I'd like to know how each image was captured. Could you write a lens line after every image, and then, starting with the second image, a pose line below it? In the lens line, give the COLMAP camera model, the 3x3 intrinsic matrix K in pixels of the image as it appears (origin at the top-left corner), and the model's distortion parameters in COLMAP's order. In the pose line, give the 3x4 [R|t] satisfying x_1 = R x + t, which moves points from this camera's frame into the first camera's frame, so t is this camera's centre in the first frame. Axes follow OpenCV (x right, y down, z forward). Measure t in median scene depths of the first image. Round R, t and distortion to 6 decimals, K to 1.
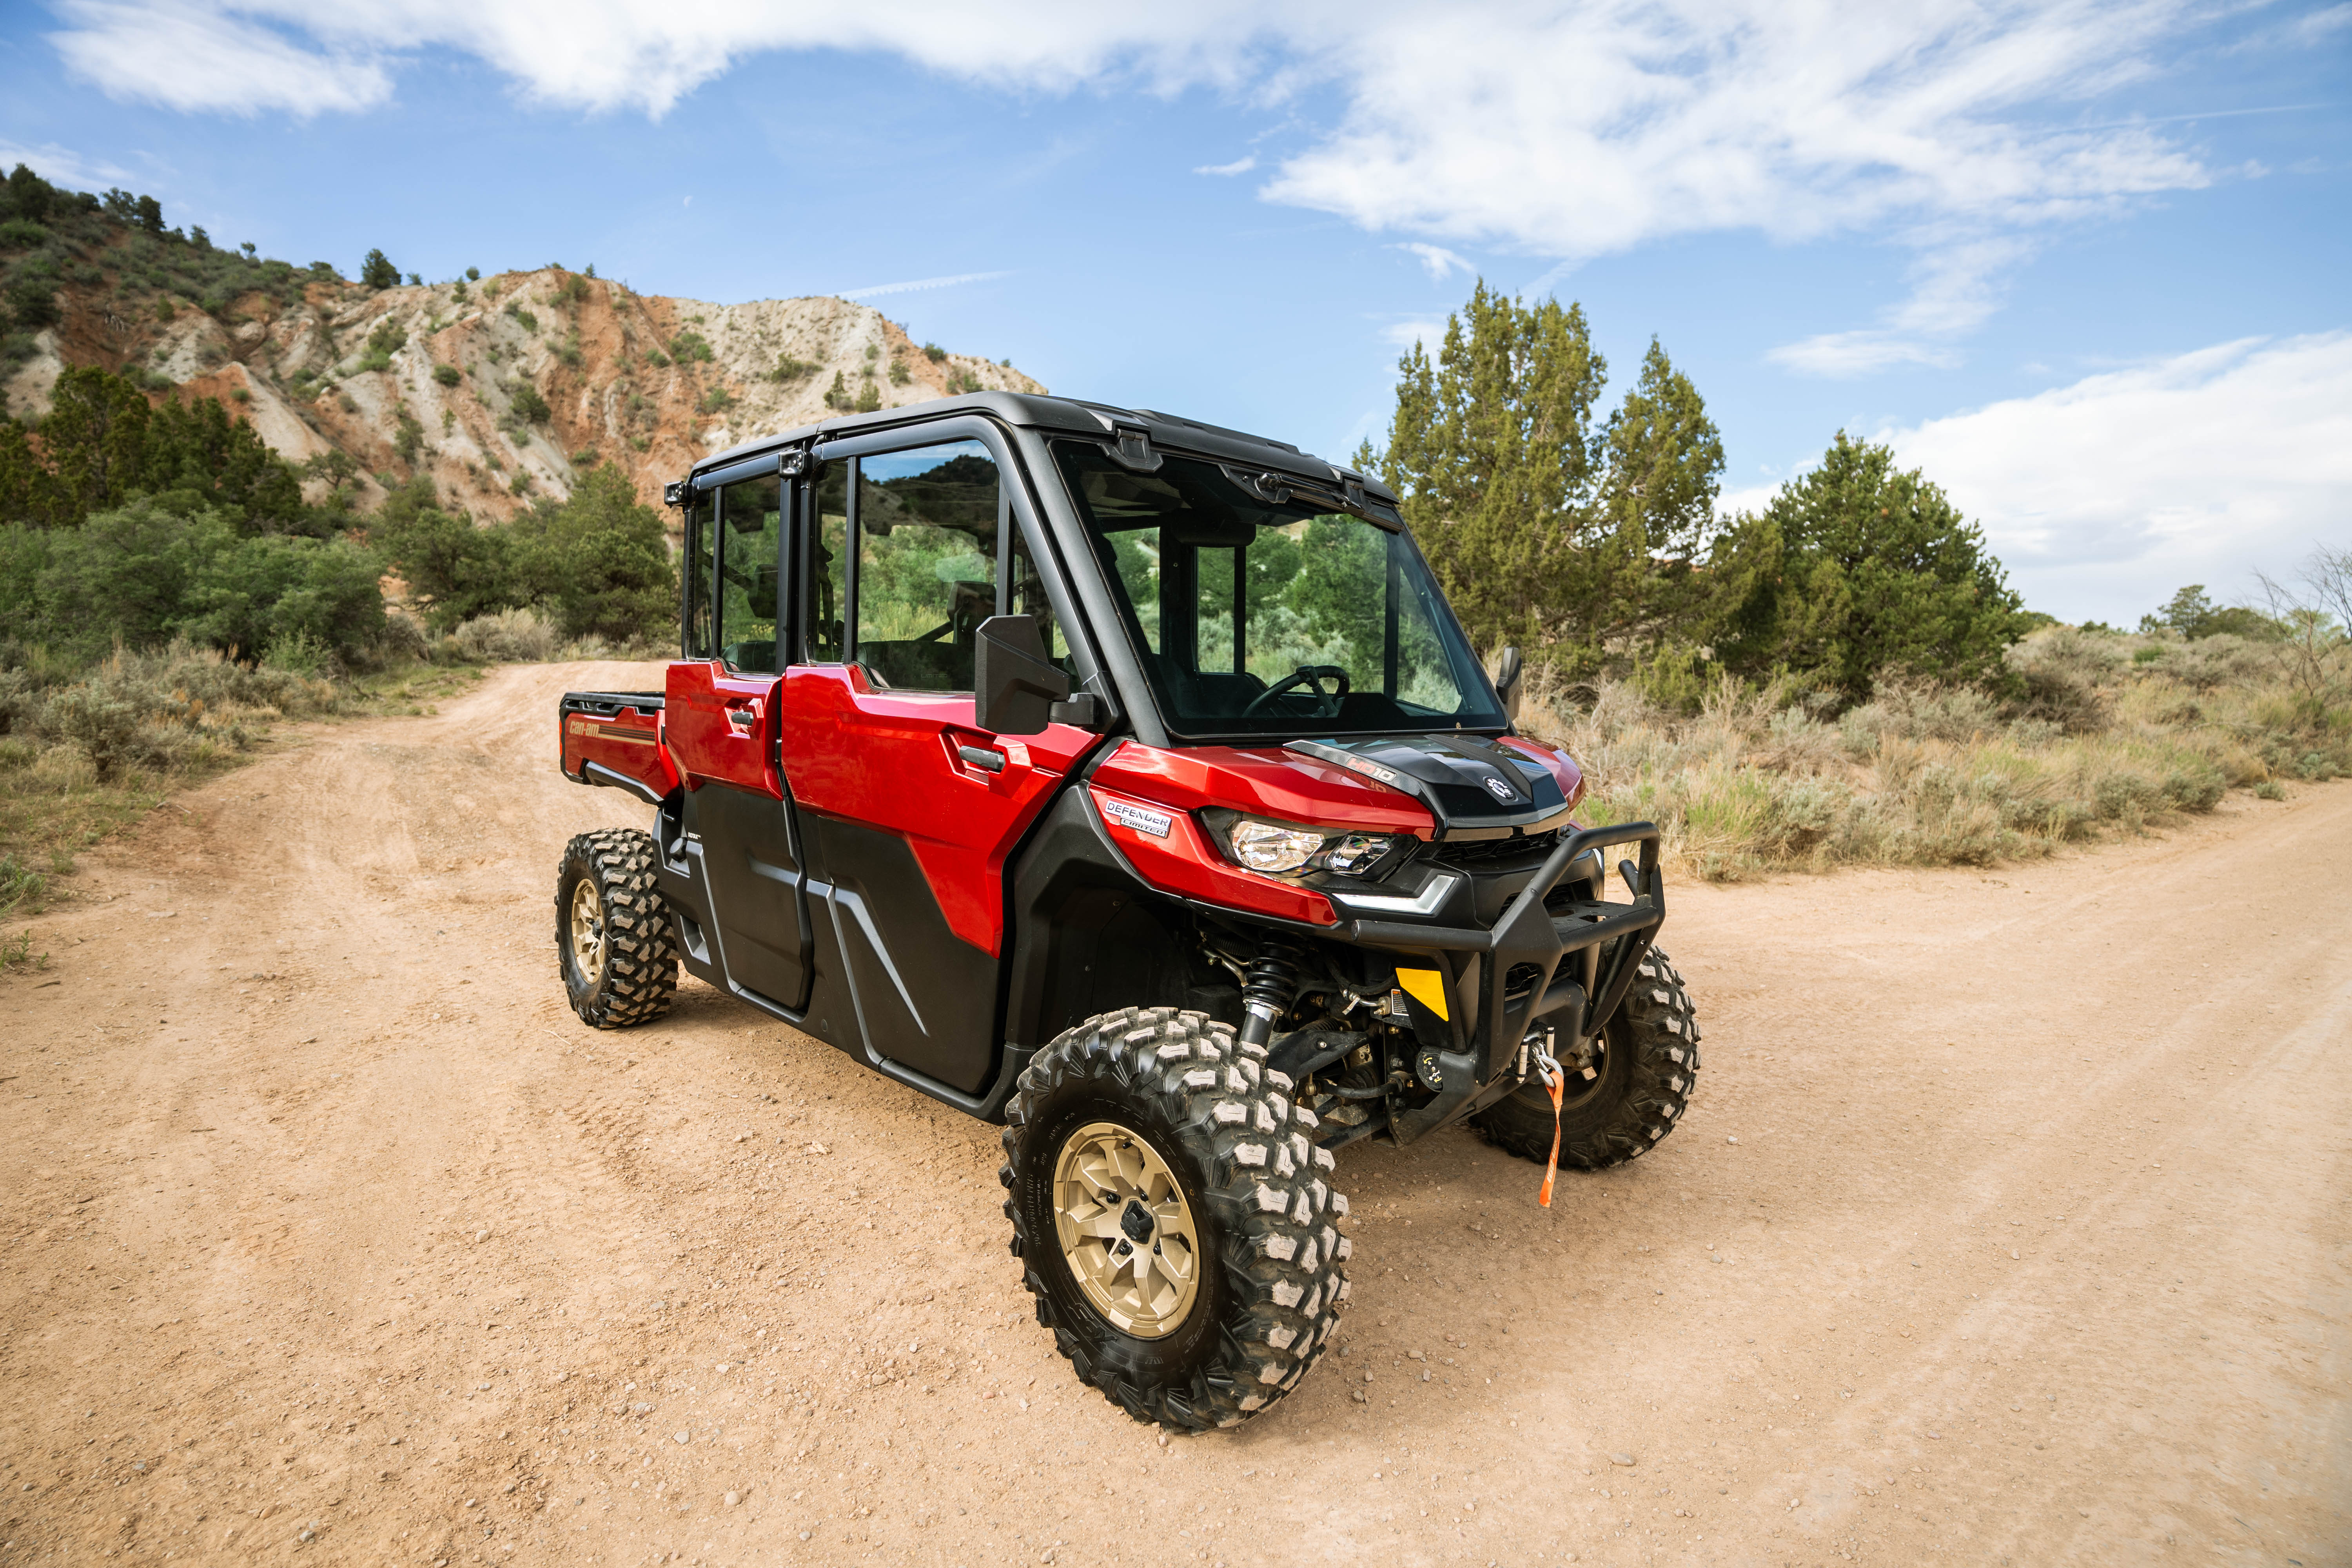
lens RADIAL K [[1272.4, 0, 1176.0], [0, 1272.4, 784.0], [0, 0, 1]] dist [-0.003486, 0.040973]
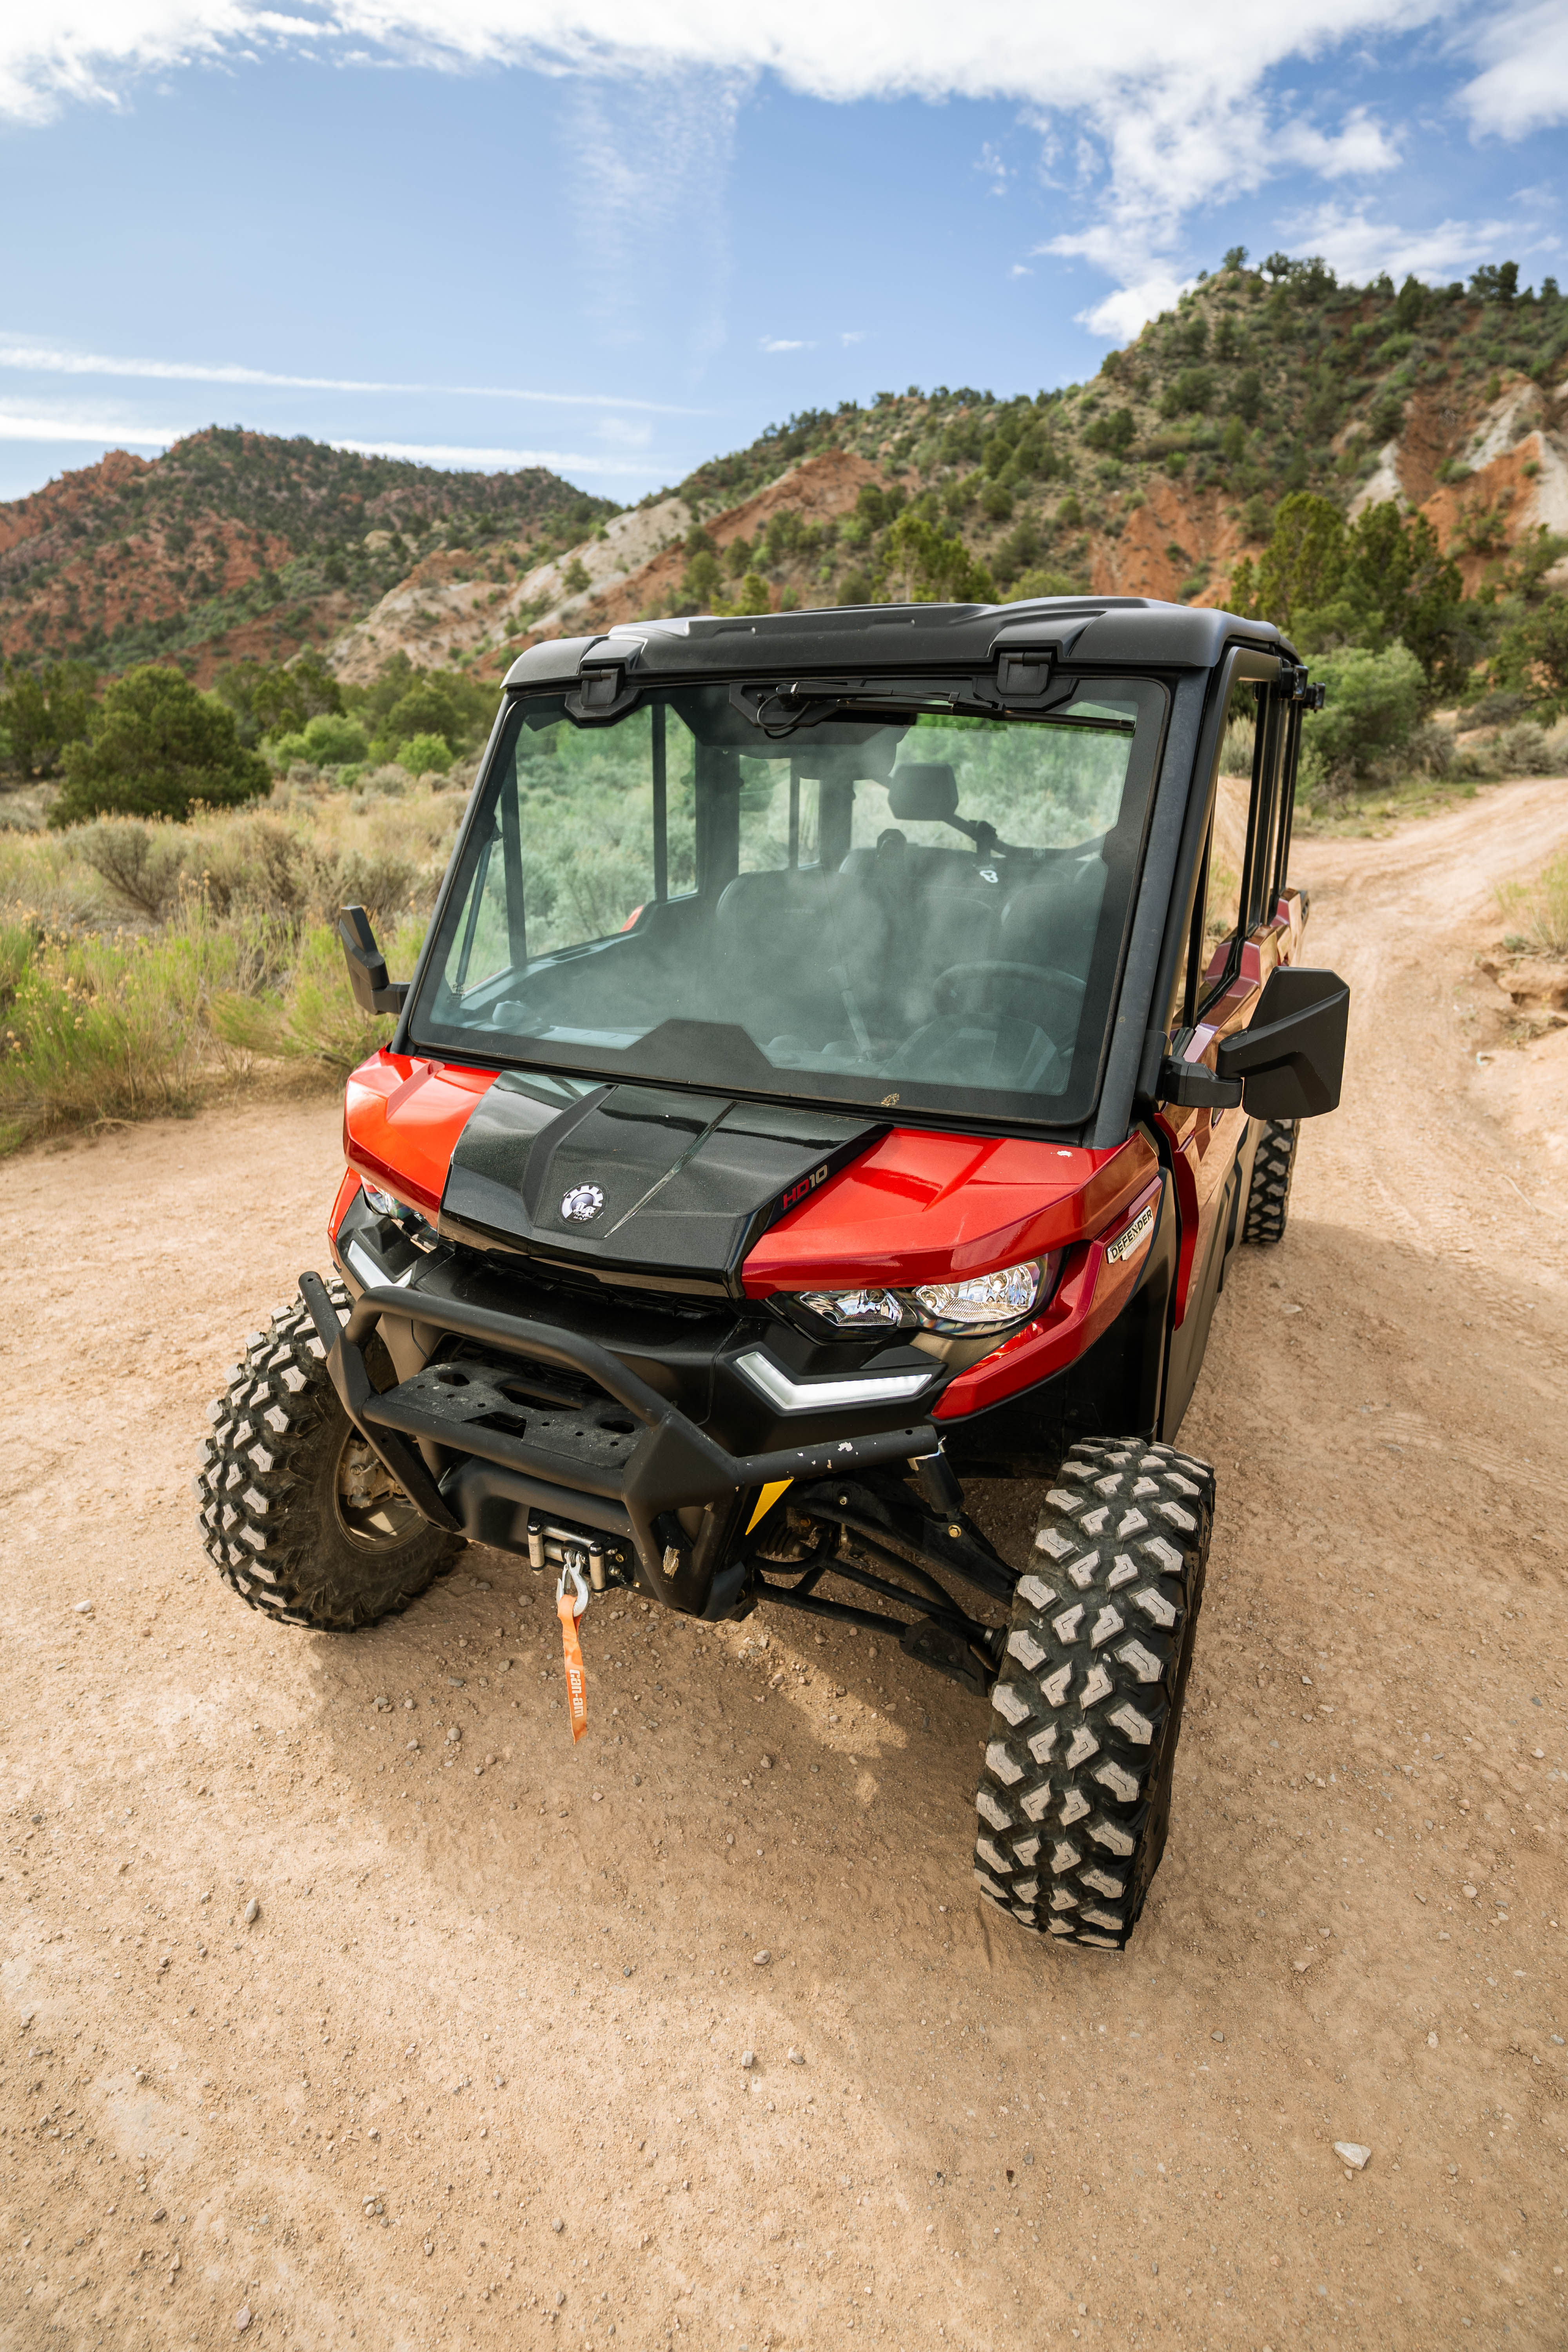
lens RADIAL K [[1275.7, 0, 784.0], [0, 1275.7, 1176.0], [0, 0, 1]] dist [0.036778, 0.000032]
pose [[0.267719, 0.323639, -0.907516, 0.198132], [-0.096308, 0.946169, 0.309013, -0.050160], [0.958672, 0.004672, 0.284476, 0.195455]]
